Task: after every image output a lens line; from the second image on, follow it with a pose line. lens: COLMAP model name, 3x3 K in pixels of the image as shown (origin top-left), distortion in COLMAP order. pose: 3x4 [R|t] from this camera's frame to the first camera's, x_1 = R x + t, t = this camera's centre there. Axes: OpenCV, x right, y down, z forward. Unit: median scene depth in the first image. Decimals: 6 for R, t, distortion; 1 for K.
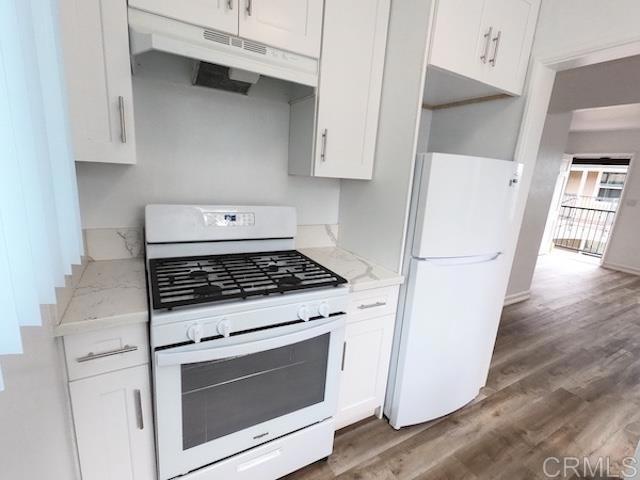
lens RADIAL K [[307.0, 0, 321.5], [0, 307.0, 240.3], [0, 0, 1]] dist [0.001668, 0.000509]
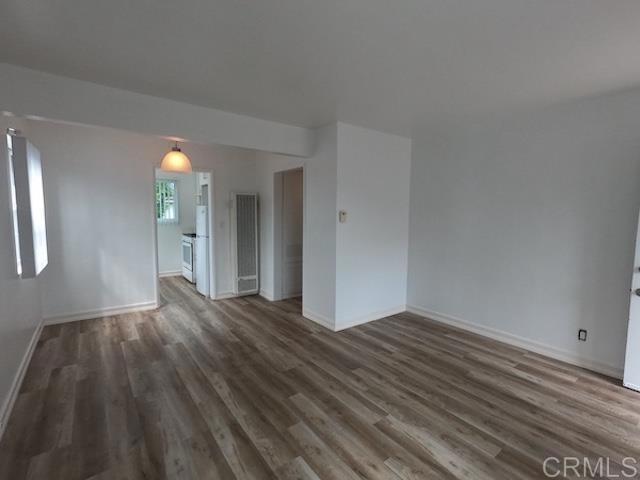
lens RADIAL K [[307.0, 0, 318.9], [0, 307.0, 239.2], [0, 0, 1]] dist [0.001668, 0.000509]
pose [[0.123229, 0.025238, -0.992057, 2.104910], [-0.226157, 0.974085, -0.003311, -0.100419], [0.966265, 0.224769, 0.125743, 1.002676]]
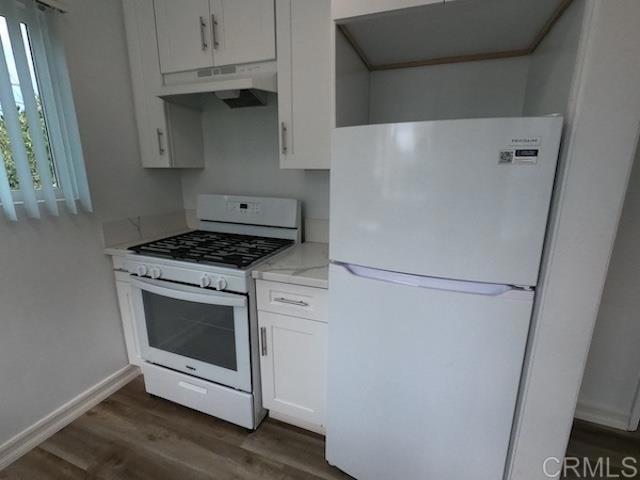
lens RADIAL K [[307.0, 0, 323.7], [0, 307.0, 240.4], [0, 0, 1]] dist [0.001668, 0.000509]
pose [[0.634663, 0.111630, -0.764684, 1.042310], [-0.130840, 0.990748, 0.036038, -0.024494], [0.761633, 0.077180, 0.643396, 0.513701]]
